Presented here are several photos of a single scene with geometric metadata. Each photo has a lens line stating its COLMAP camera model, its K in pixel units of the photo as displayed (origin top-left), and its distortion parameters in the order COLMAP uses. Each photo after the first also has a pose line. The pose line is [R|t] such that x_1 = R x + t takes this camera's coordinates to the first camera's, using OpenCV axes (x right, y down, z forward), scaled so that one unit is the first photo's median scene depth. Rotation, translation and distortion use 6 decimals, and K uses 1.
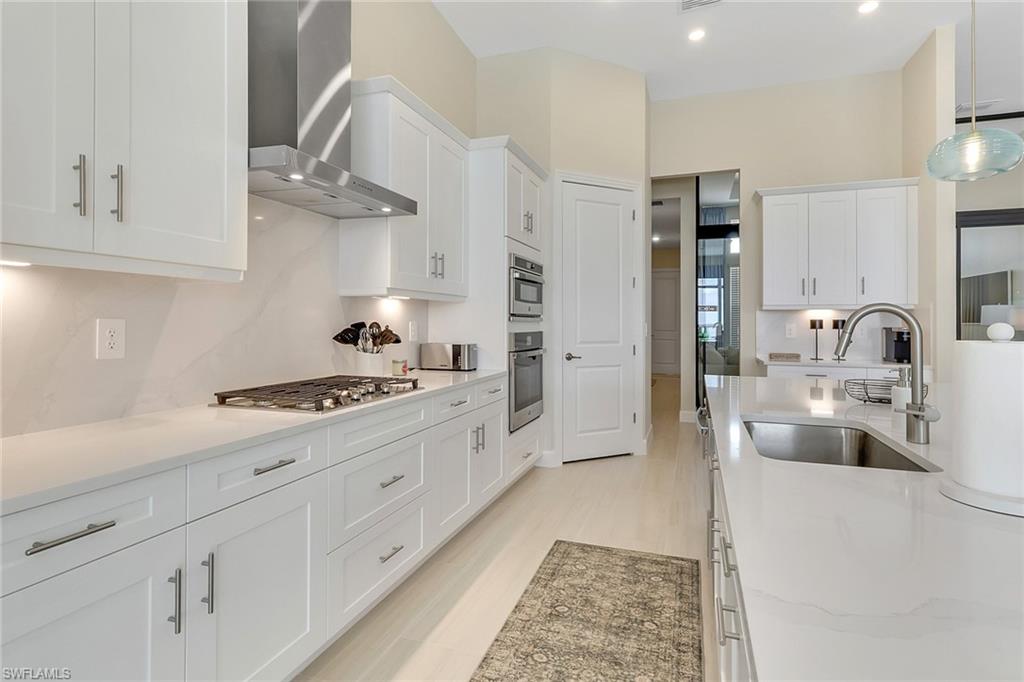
lens RADIAL K [[507.4, 0, 503.9], [0, 507.4, 323.2], [0, 0, 1]] dist [0.011810, 0.001190]
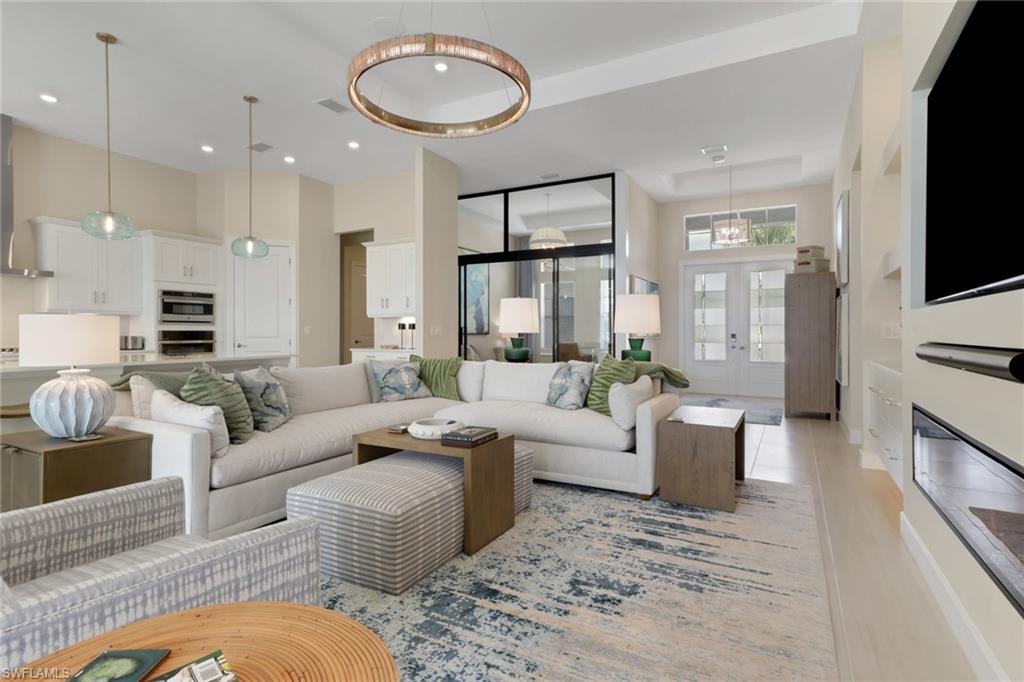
lens RADIAL K [[507.4, 0, 517.0], [0, 507.4, 337.4], [0, 0, 1]] dist [0.011810, 0.001190]
pose [[0.984037, 0.000135, -0.177964, 1.639503], [0.002084, 0.999922, 0.012278, 0.023495], [0.177952, -0.012453, 0.983960, -0.659042]]
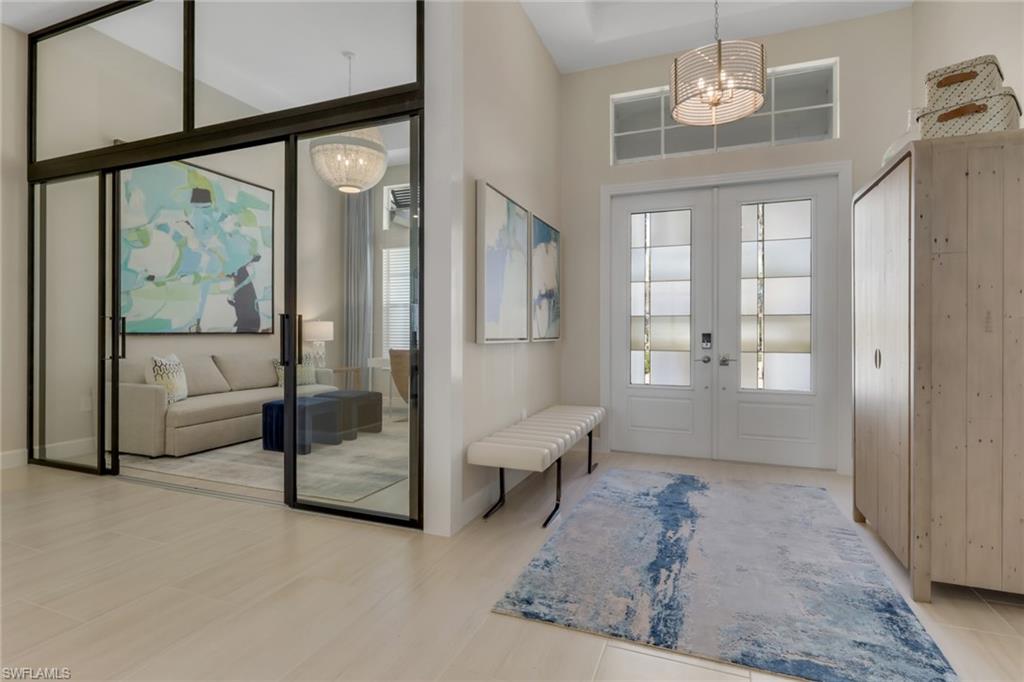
lens RADIAL K [[507.4, 0, 508.2], [0, 507.4, 335.6], [0, 0, 1]] dist [0.011810, 0.001190]
pose [[0.996994, 0.002971, -0.077428, 1.864616], [-0.002635, 0.999987, 0.004437, 0.039642], [0.077440, -0.004220, 0.996988, 0.766705]]
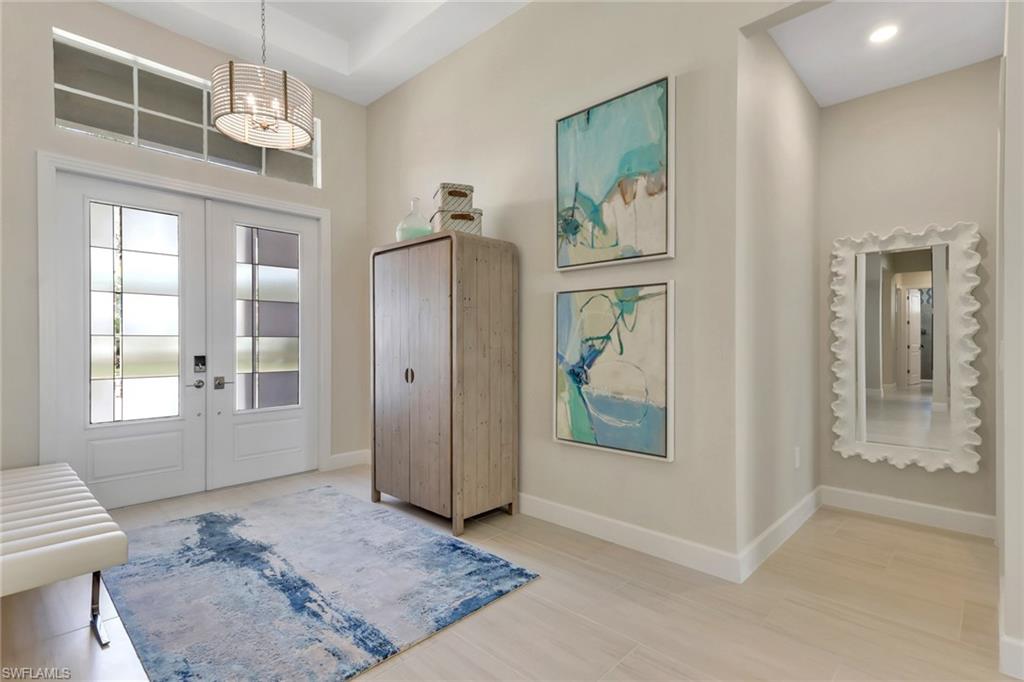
lens RADIAL K [[507.4, 0, 492.8], [0, 507.4, 348.8], [0, 0, 1]] dist [0.011810, 0.001190]
pose [[0.450985, -0.013324, 0.892432, 1.523797], [0.002793, 0.999905, 0.013517, 0.008445], [-0.892527, -0.003604, 0.450979, 0.943142]]
